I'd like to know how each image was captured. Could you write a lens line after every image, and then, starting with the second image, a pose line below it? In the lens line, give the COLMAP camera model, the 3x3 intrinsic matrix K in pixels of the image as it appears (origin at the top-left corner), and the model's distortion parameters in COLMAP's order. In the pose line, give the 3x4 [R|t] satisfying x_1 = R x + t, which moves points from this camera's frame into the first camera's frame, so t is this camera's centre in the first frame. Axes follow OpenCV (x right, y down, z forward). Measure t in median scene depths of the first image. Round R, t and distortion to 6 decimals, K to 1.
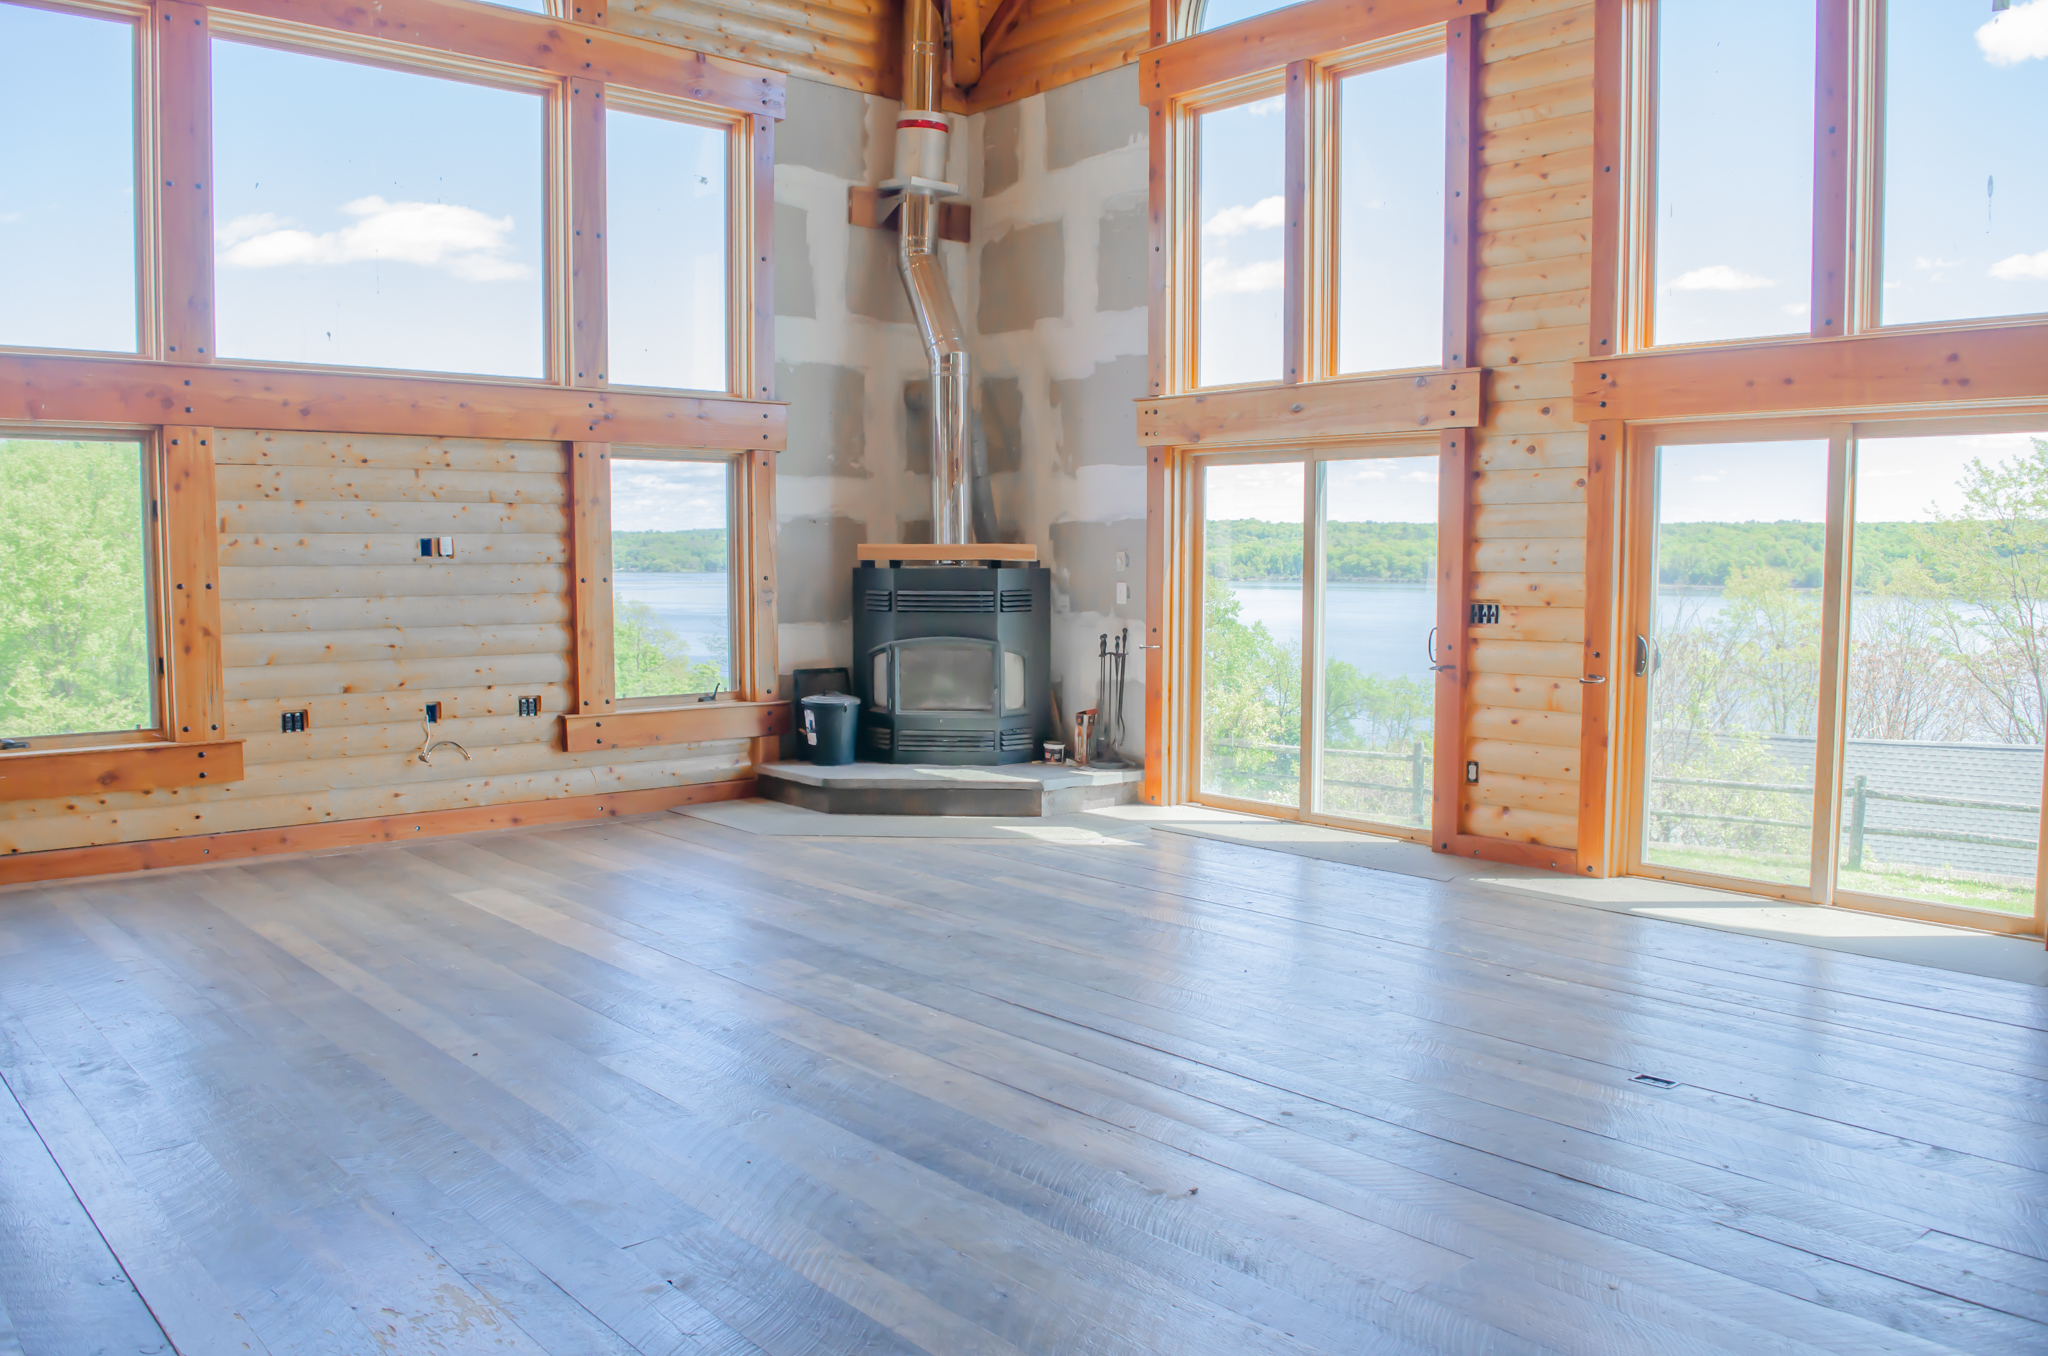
lens RADIAL K [[1596.2, 0, 1020.2], [0, 1596.2, 690.4], [0, 0, 1]] dist [-0.094603, 0.023392]
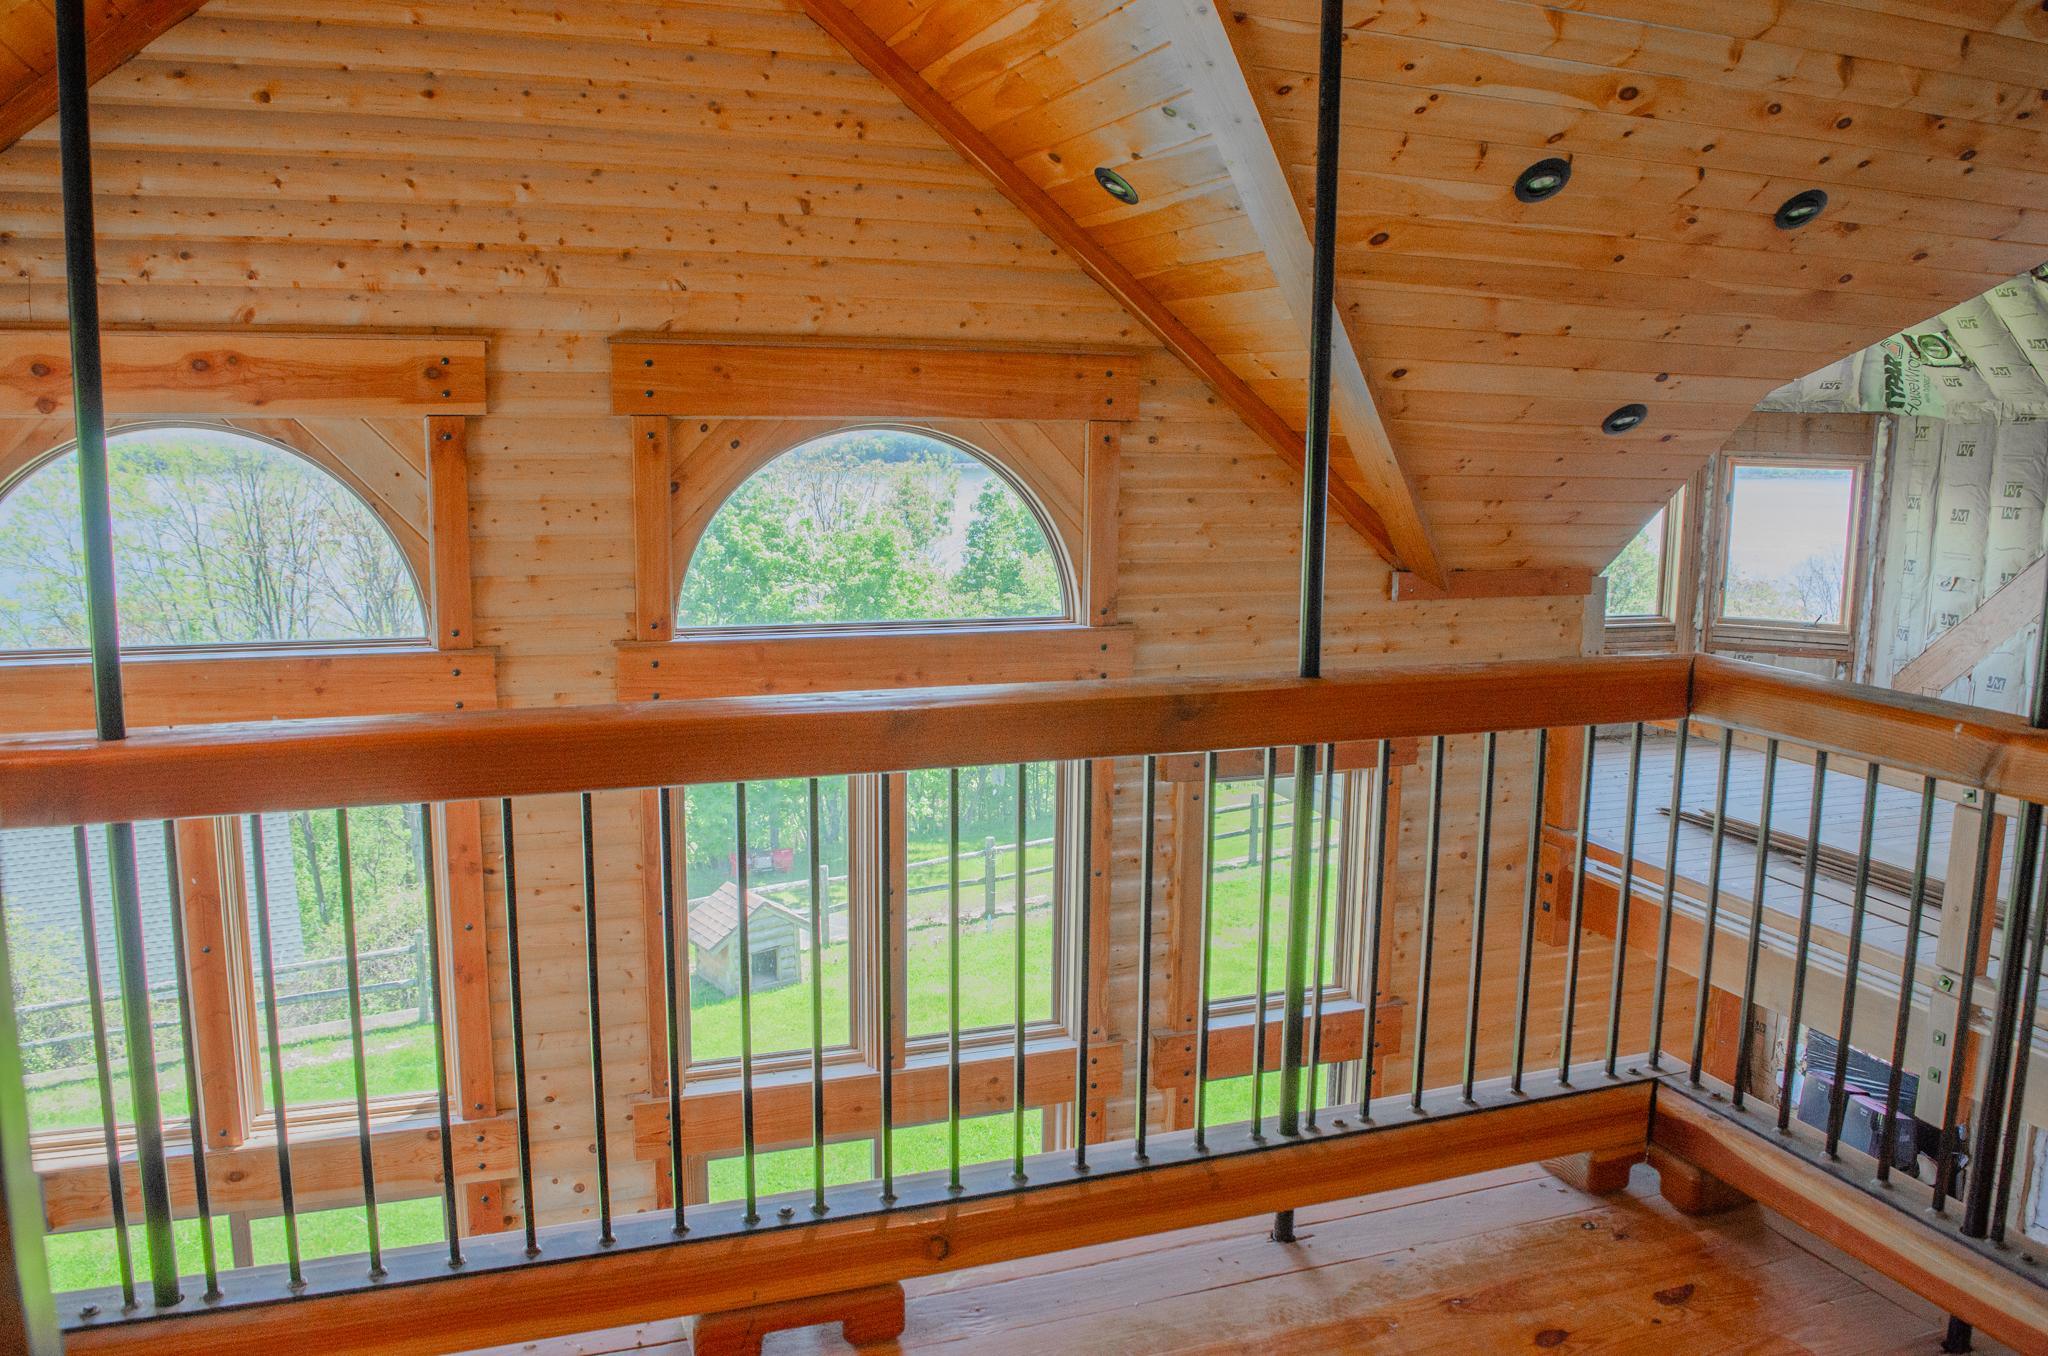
lens RADIAL K [[1596.2, 0, 1036.9], [0, 1596.2, 685.2], [0, 0, 1]] dist [-0.094603, 0.023392]
pose [[0.344779, -0.138672, 0.928384, -0.348129], [0.066093, 0.990159, 0.123355, -0.476272], [-0.936354, 0.018829, 0.350552, 0.372721]]
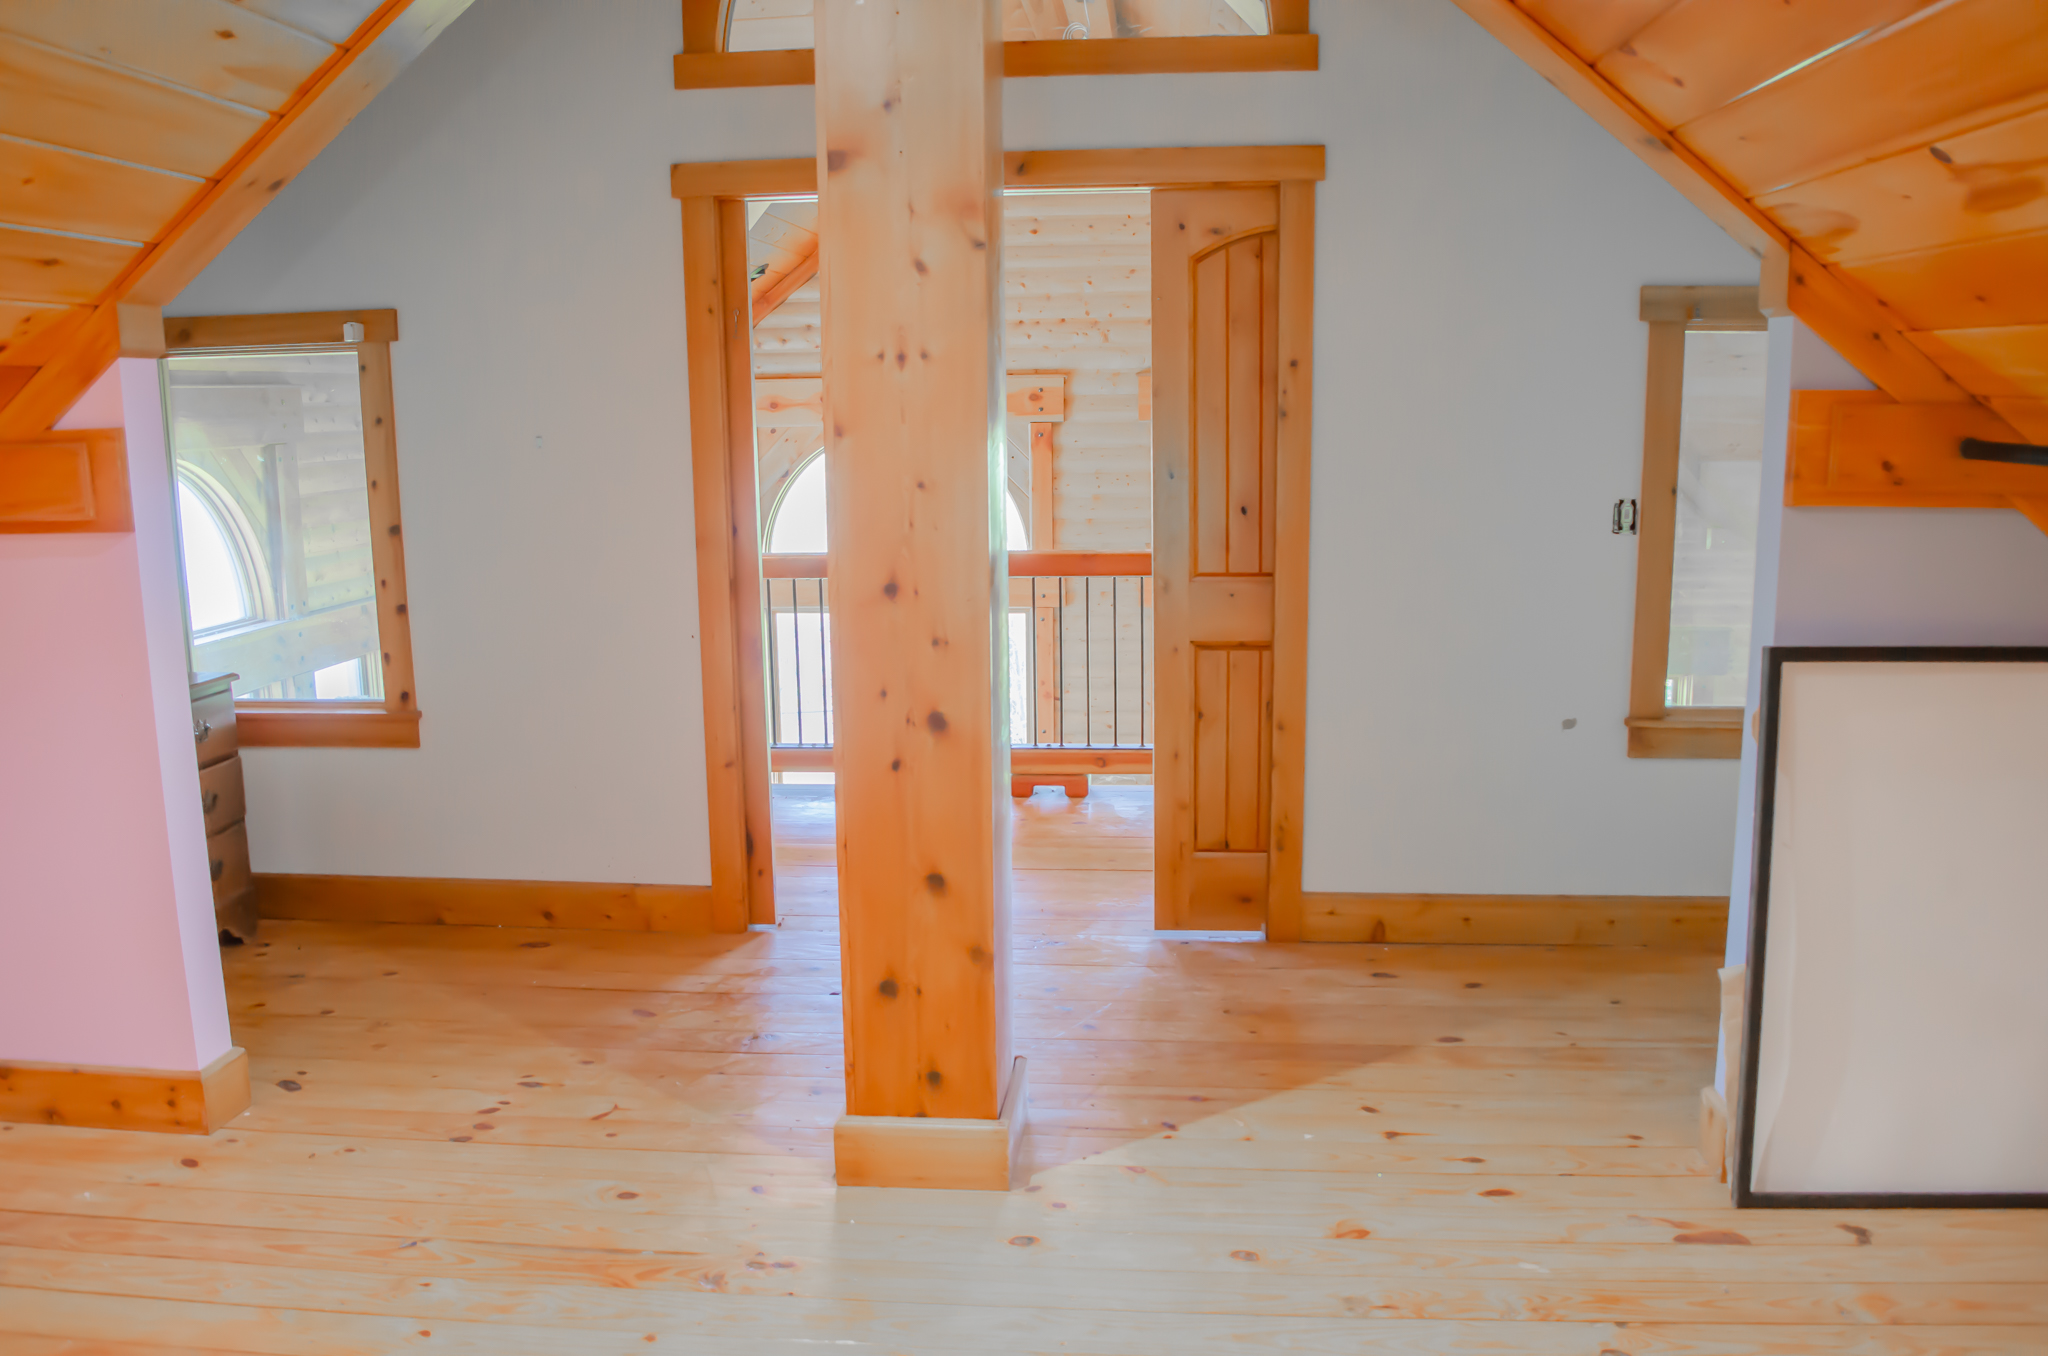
lens RADIAL K [[1596.2, 0, 1031.4], [0, 1596.2, 674.1], [0, 0, 1]] dist [-0.094603, 0.023392]
pose [[0.717324, -0.123273, 0.685748, -0.631787], [0.067103, 0.991872, 0.108110, -0.468147], [-0.693501, -0.031534, 0.719765, -0.016099]]
